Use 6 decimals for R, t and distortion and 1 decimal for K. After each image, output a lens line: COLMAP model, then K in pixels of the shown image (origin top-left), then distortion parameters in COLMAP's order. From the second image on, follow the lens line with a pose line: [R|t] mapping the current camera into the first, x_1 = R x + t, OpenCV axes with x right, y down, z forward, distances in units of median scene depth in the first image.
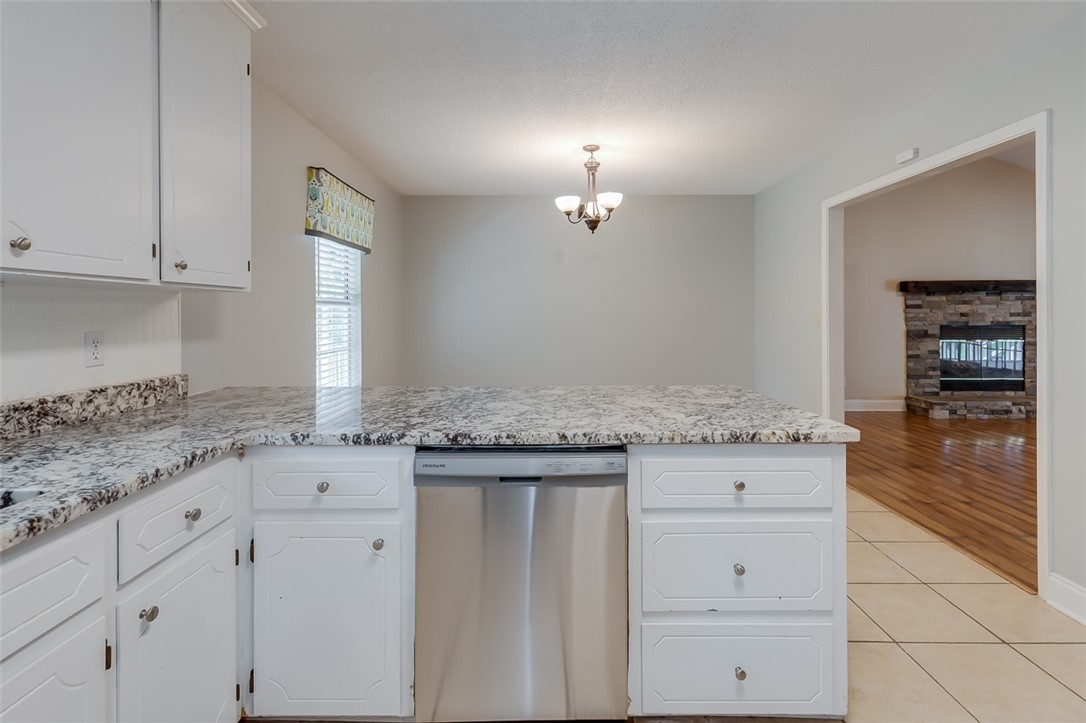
lens RADIAL K [[509.4, 0, 541.9], [0, 509.4, 314.2], [0, 0, 1]] dist [0.004862, -0.000389]
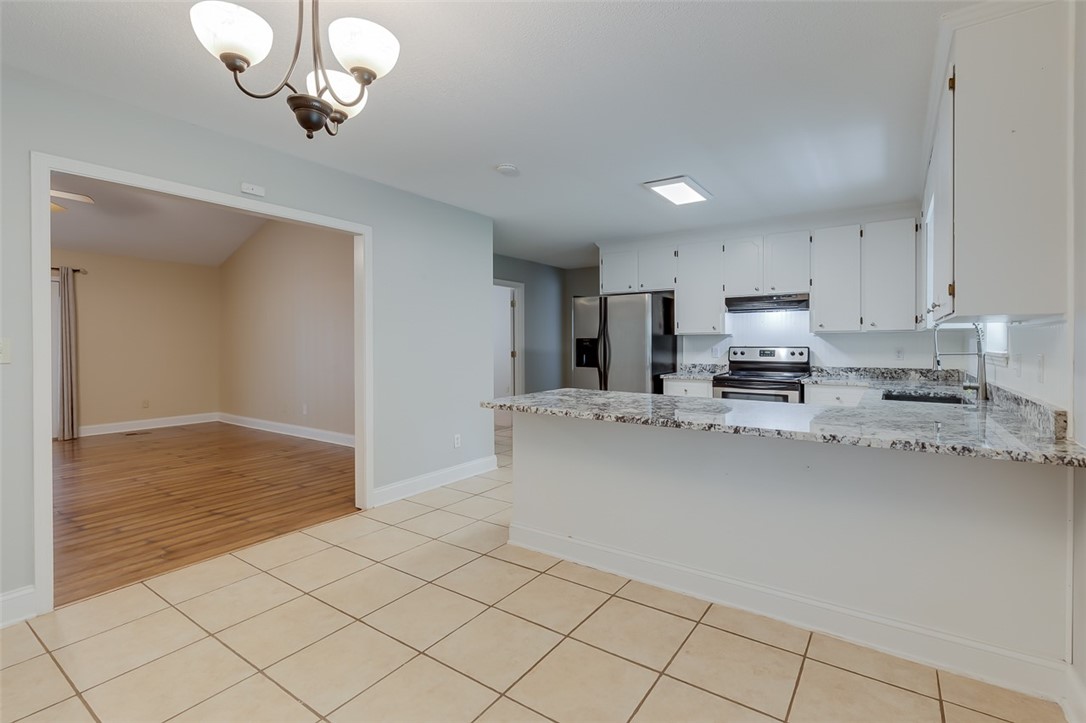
lens RADIAL K [[494.9, 0, 539.7], [0, 494.9, 342.4], [0, 0, 1]] dist [0.000733, 0.000132]
pose [[-0.819571, 0.004380, 0.572960, -0.299391], [0.005220, 0.999986, -0.000177, -0.000118], [-0.572953, 0.002846, -0.819583, 1.363767]]
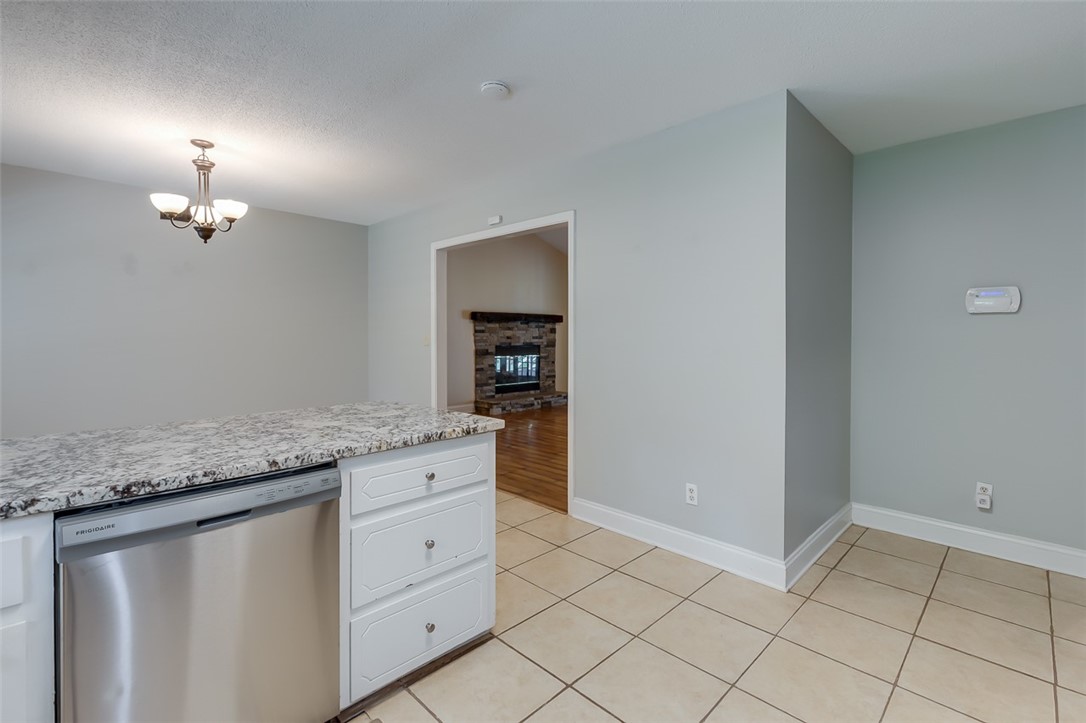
lens RADIAL K [[496.7, 0, 556.0], [0, 496.7, 342.9], [0, 0, 1]] dist [0.002800, 0.000177]
pose [[0.684563, -0.005673, 0.728932, -0.123088], [-0.003743, 0.999929, 0.011297, -0.000858], [-0.728944, -0.010462, 0.684493, -0.018077]]
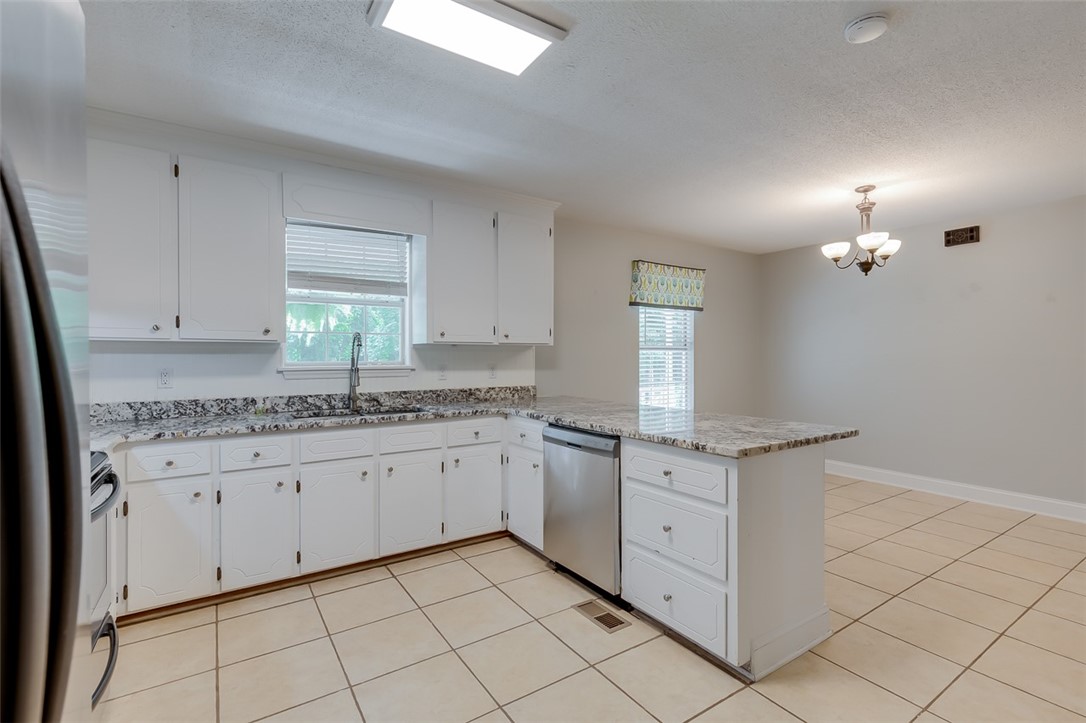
lens RADIAL K [[490.8, 0, 543.0], [0, 490.8, 361.5], [0, 0, 1]] dist [-0.000482, -0.000097]
pose [[0.556262, 0.012908, -0.830907, 0.608430], [-0.003372, 0.999906, 0.013275, -0.004471], [0.831000, -0.004582, 0.556253, -0.047039]]
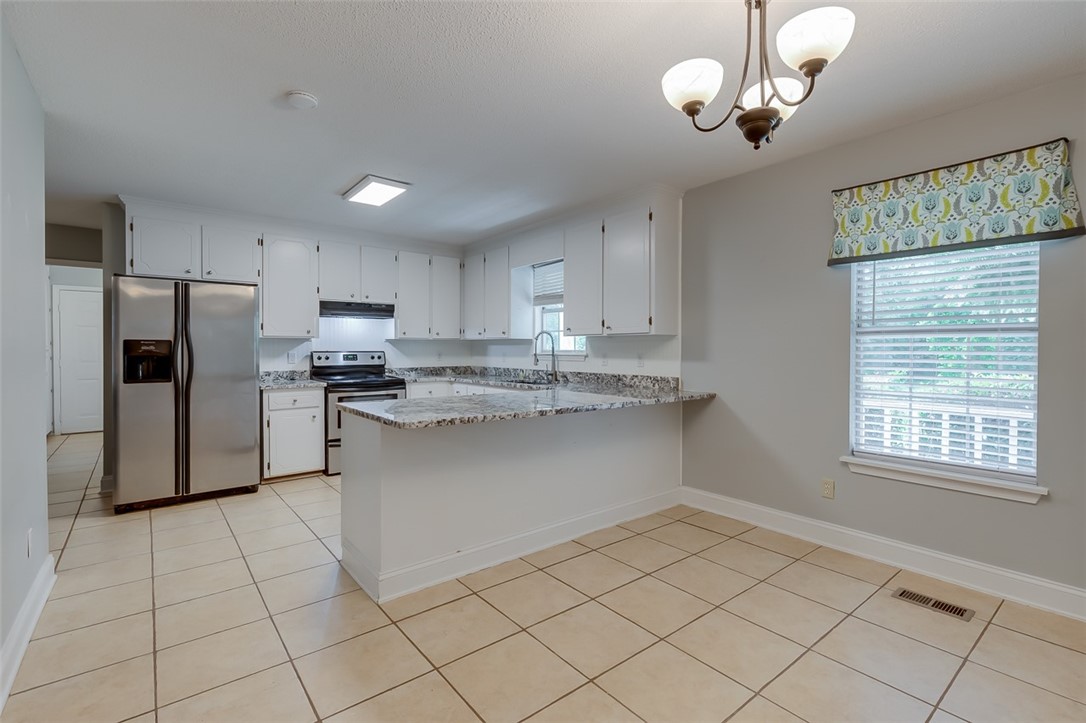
lens RADIAL K [[499.6, 0, 544.4], [0, 499.6, 348.5], [0, 0, 1]] dist [0.002097, 0.000766]
pose [[-0.777370, 0.001676, -0.629041, 0.549745], [-0.001256, 0.999990, 0.004217, 0.000146], [0.629042, 0.004068, -0.777361, 1.356691]]
